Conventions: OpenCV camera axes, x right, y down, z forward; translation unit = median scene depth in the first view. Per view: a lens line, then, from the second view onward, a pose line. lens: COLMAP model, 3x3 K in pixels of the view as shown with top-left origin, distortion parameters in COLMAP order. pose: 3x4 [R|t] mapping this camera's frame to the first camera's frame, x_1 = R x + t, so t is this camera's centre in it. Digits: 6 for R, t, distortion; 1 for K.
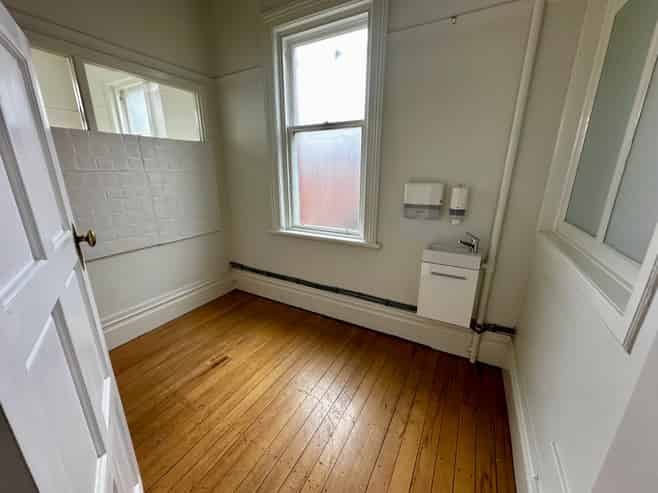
lens RADIAL K [[262.2, 0, 329.0], [0, 262.2, 246.5], [0, 0, 1]] dist [-0.000523, -0.000049]
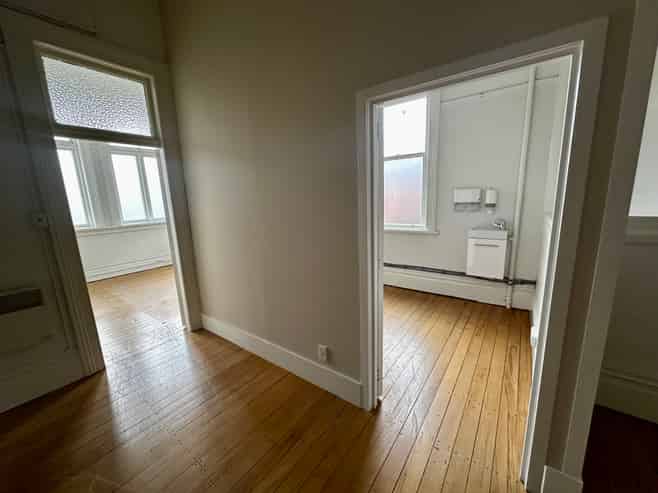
lens RADIAL K [[262.2, 0, 329.0], [0, 262.2, 246.5], [0, 0, 1]] dist [-0.000523, -0.000049]
pose [[0.990723, -0.014560, -0.135113, -0.253234], [0.003077, 0.996392, -0.084815, 0.232750], [0.135861, 0.083612, 0.987193, -0.639890]]
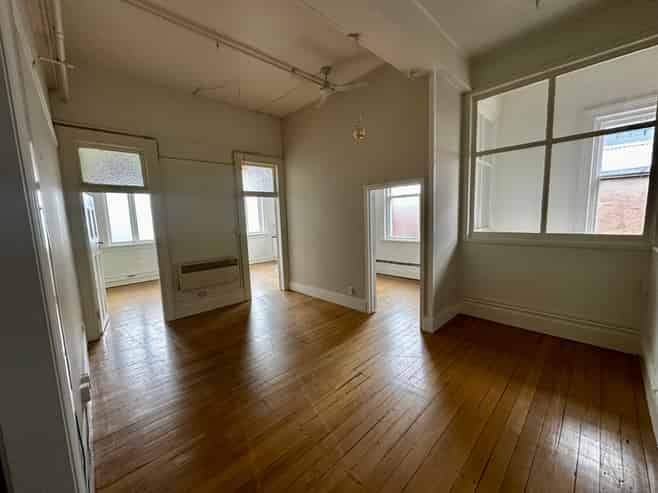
lens RADIAL K [[262.2, 0, 329.0], [0, 262.2, 246.5], [0, 0, 1]] dist [-0.000523, -0.000049]
pose [[0.953573, -0.001104, -0.301160, 0.060343], [-0.043731, 0.988887, -0.142095, 0.484066], [0.297970, 0.148668, 0.942927, -1.767104]]
